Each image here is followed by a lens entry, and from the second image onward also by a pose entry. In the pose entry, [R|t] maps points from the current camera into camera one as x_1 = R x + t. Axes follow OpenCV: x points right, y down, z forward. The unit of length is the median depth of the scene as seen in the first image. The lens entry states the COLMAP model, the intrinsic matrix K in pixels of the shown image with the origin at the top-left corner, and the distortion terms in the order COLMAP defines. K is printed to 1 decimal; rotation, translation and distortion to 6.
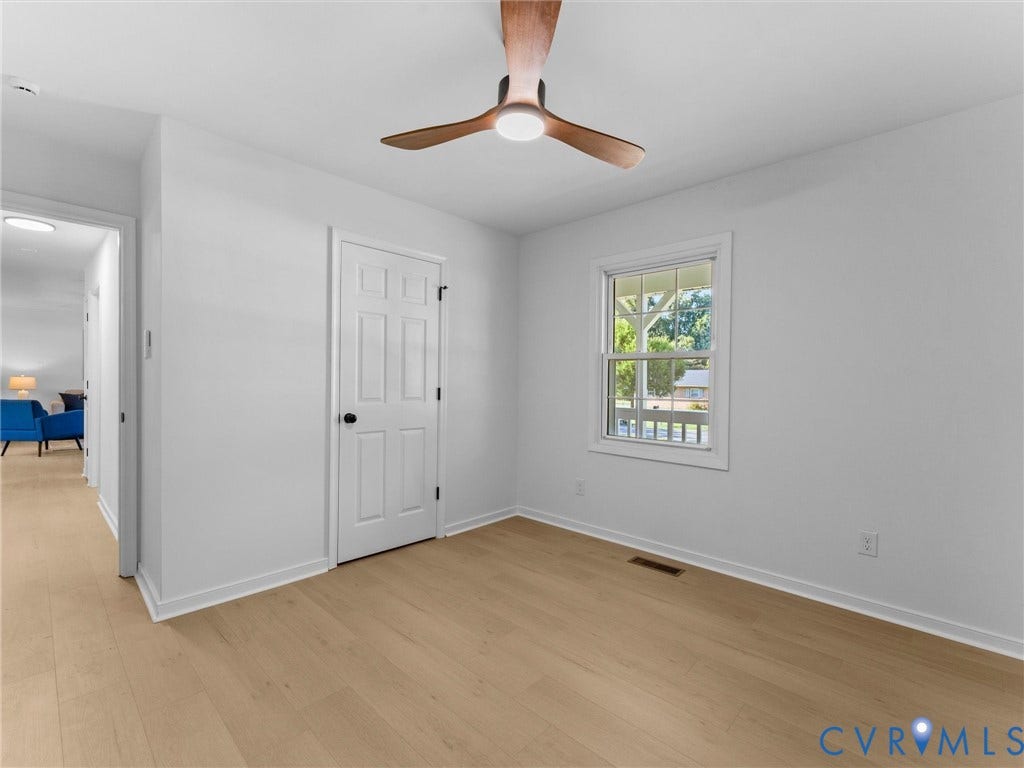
lens RADIAL K [[473.6, 0, 509.3], [0, 473.6, 378.6], [0, 0, 1]] dist [0.001277, -0.000401]
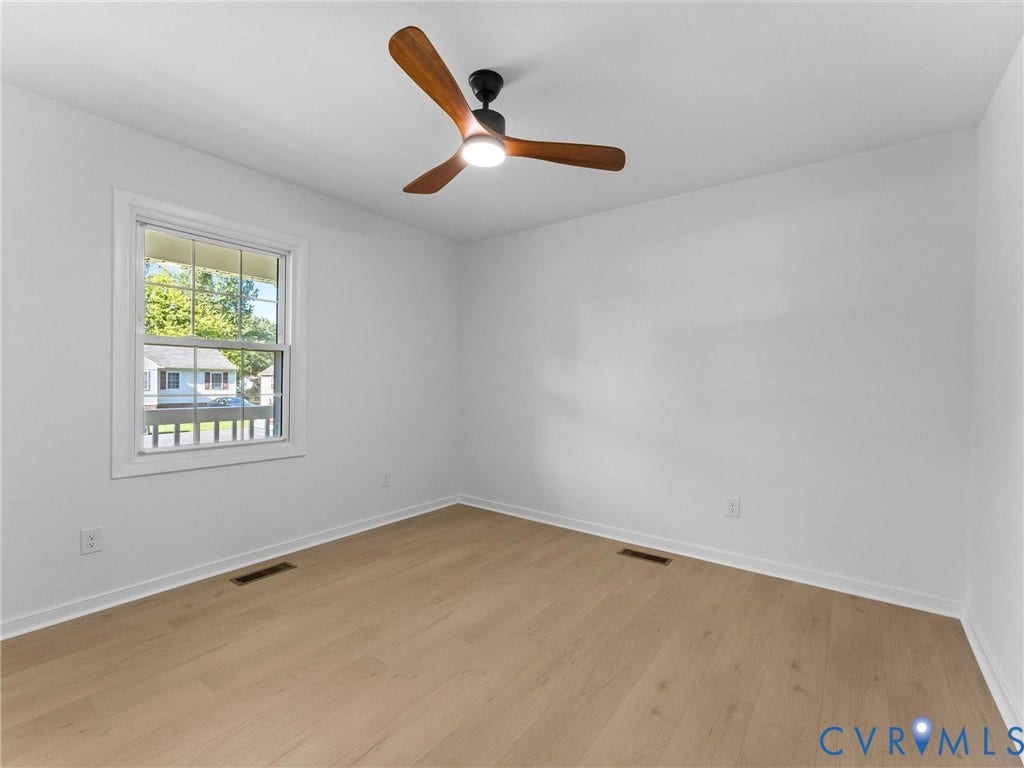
lens RADIAL K [[473.6, 0, 509.3], [0, 473.6, 378.6], [0, 0, 1]] dist [0.001277, -0.000401]
pose [[-0.148743, -0.010988, 0.988815, -0.660108], [-0.020874, 0.999750, 0.007970, -0.004267], [-0.988656, -0.019455, -0.148935, 0.651329]]
